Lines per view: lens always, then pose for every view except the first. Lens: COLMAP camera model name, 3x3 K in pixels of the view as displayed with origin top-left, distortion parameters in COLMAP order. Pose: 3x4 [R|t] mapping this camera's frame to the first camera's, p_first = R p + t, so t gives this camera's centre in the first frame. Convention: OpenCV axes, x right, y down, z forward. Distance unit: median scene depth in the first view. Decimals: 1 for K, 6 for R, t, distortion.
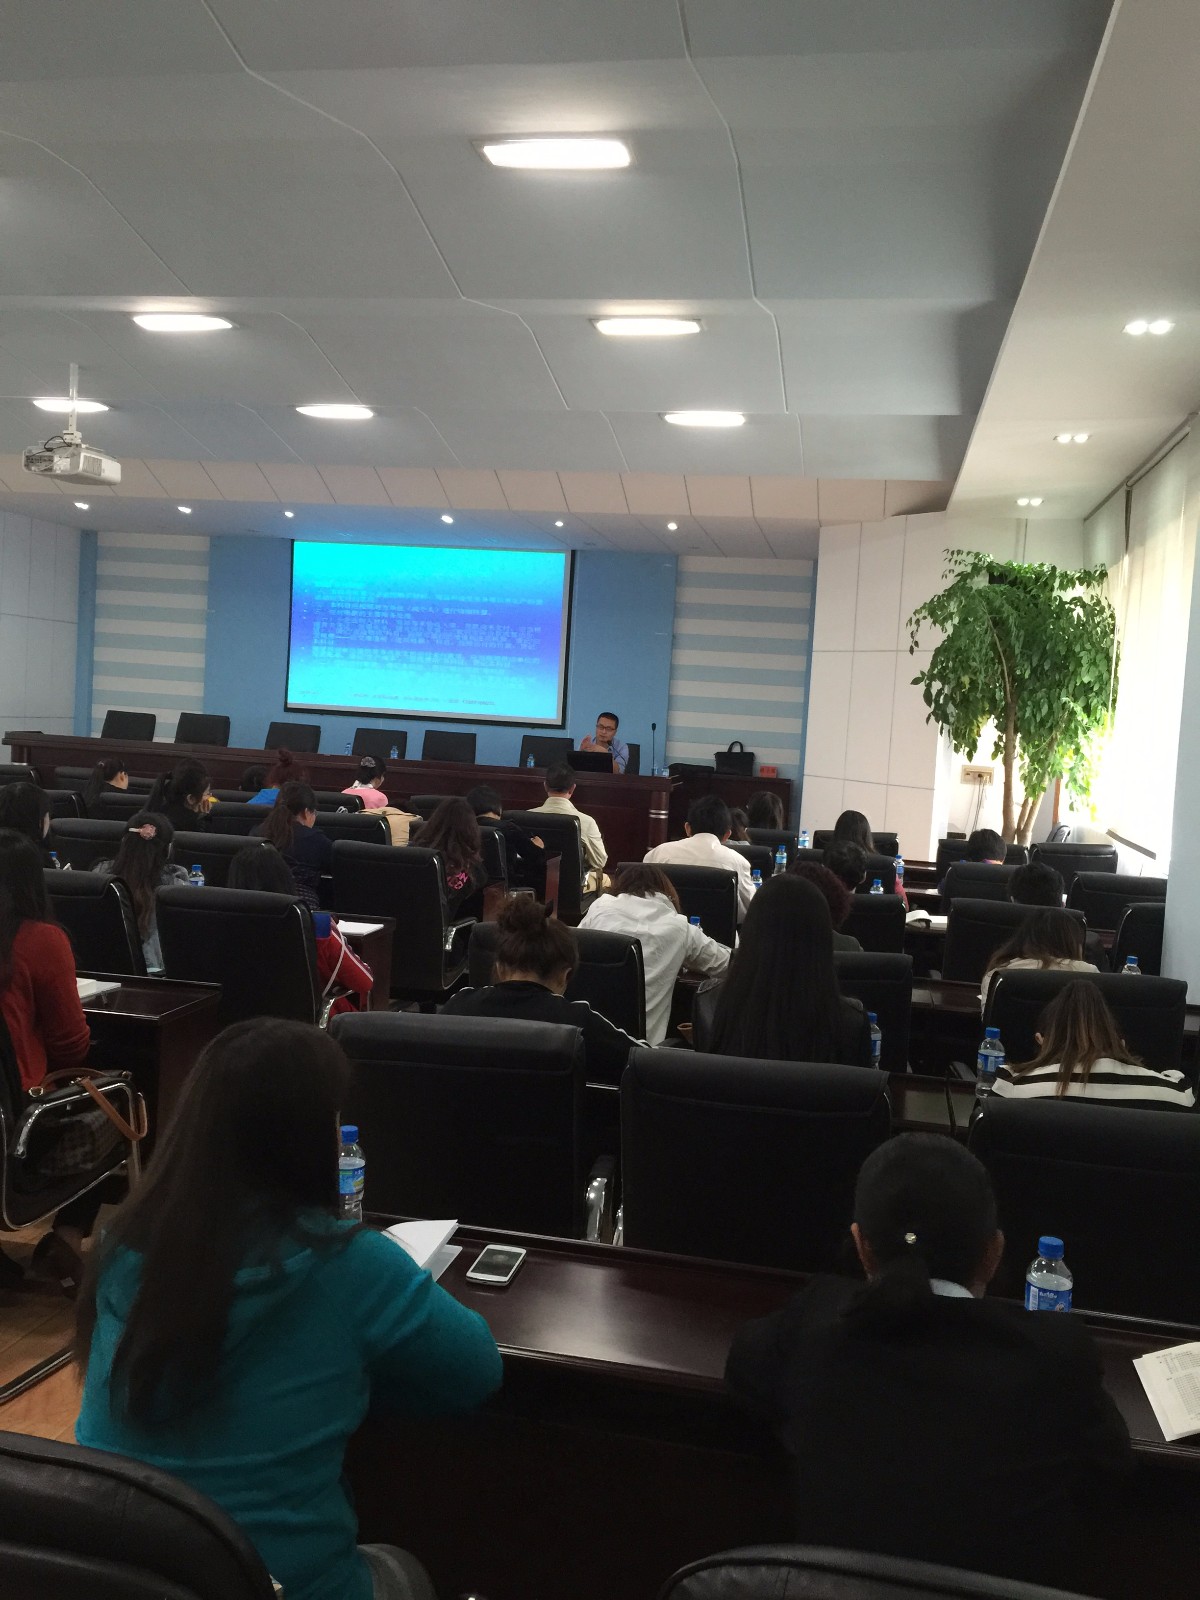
lens RADIAL K [[1380.0, 0, 611.8], [0, 1380.0, 801.8], [0, 0, 1]] dist [0.079101, -0.083141]
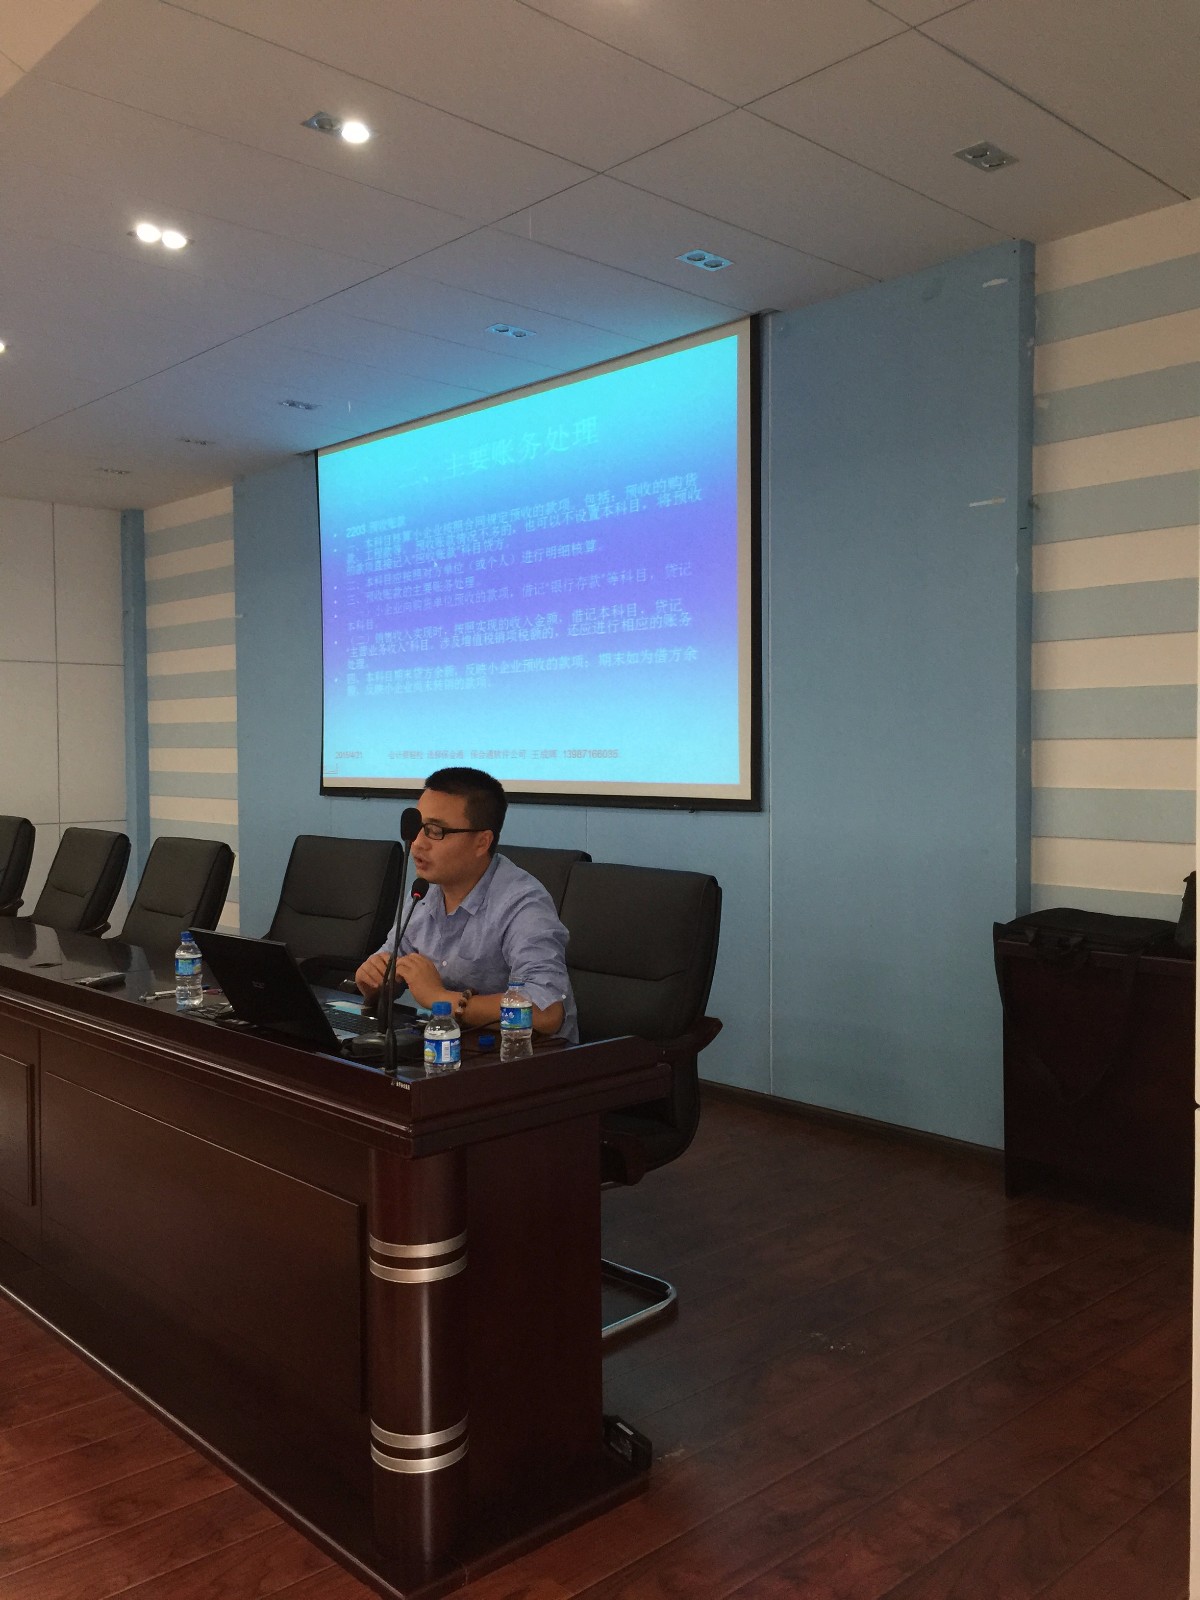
lens RADIAL K [[1380.0, 0, 600.0], [0, 1380.0, 786.0], [0, 0, 1]] dist [0.079101, -0.083141]
pose [[0.811797, -0.050332, -0.581767, 0.145491], [0.018322, 0.997983, -0.060775, -0.038298], [0.583652, 0.038677, 0.811082, 0.687203]]
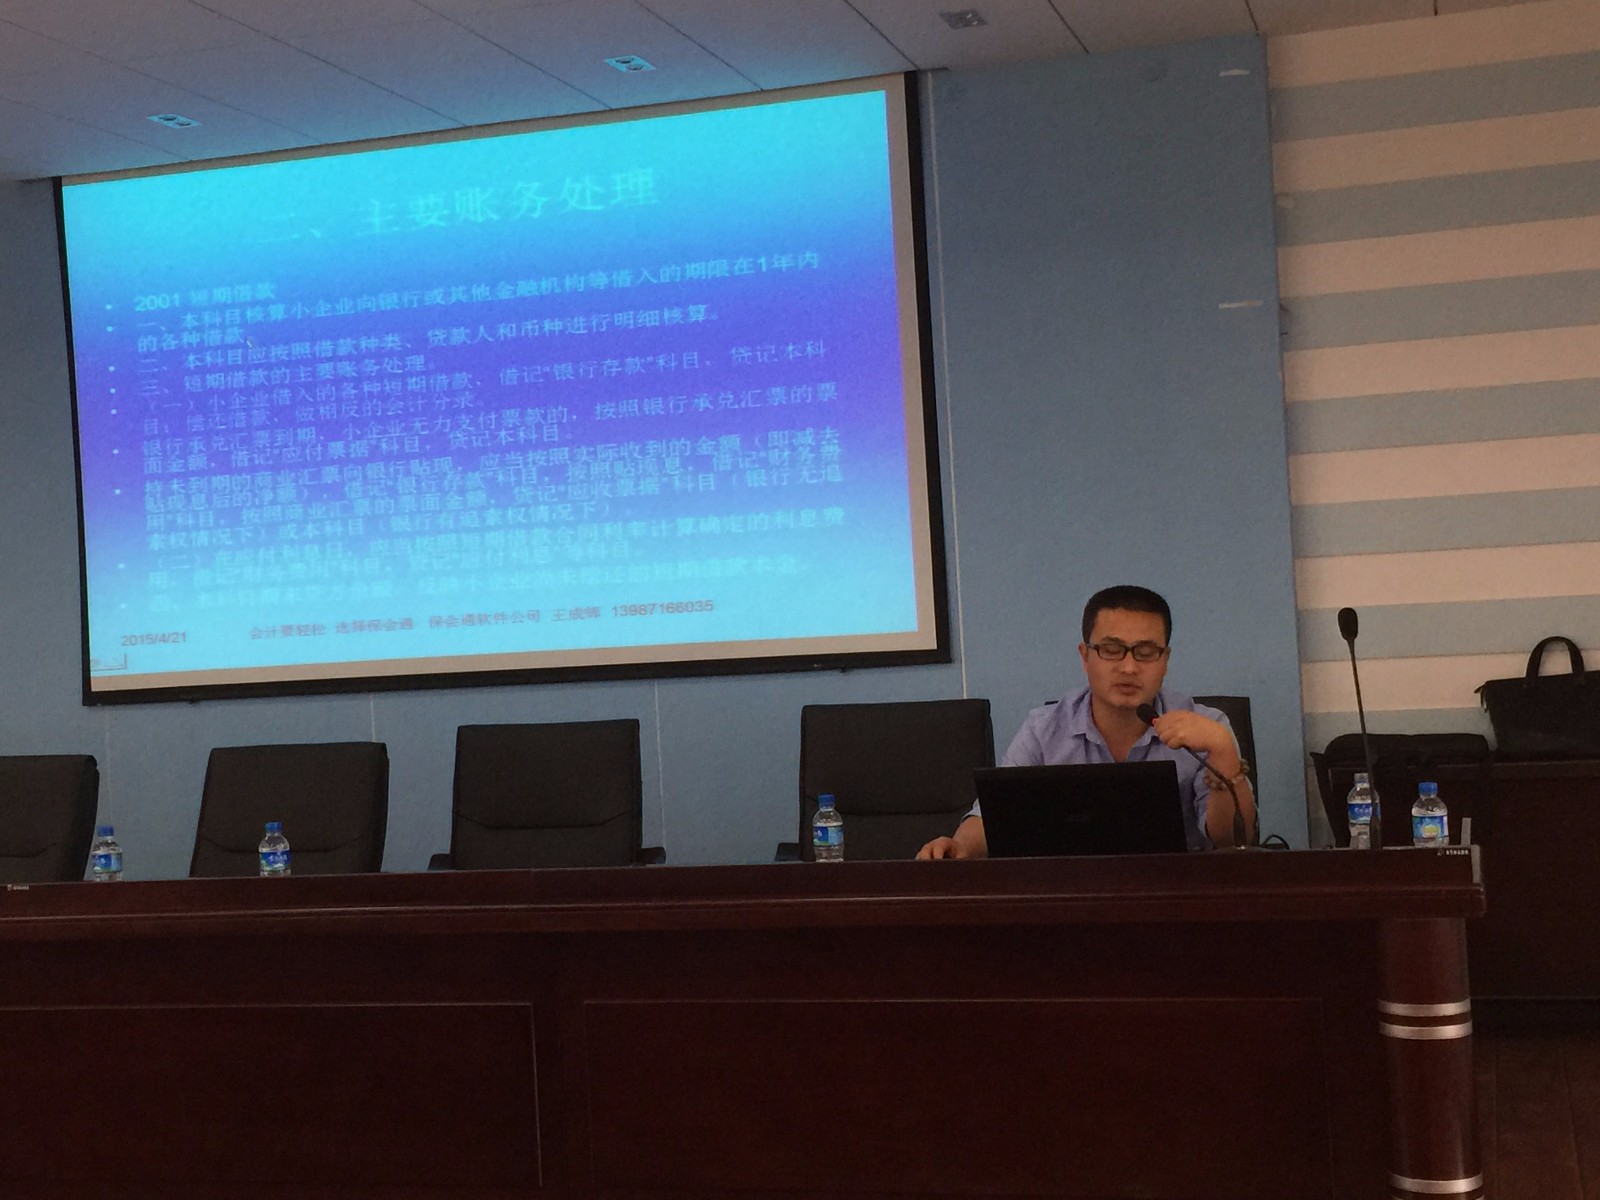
lens RADIAL K [[2289.8, 0, 812.9], [0, 2289.8, 596.2], [0, 0, 1]] dist [0.051200, 0.000000]
pose [[0.989083, -0.117191, -0.089341, -0.017732], [0.110604, 0.990998, -0.075433, -0.032920], [0.097377, 0.064728, 0.993141, 0.507065]]
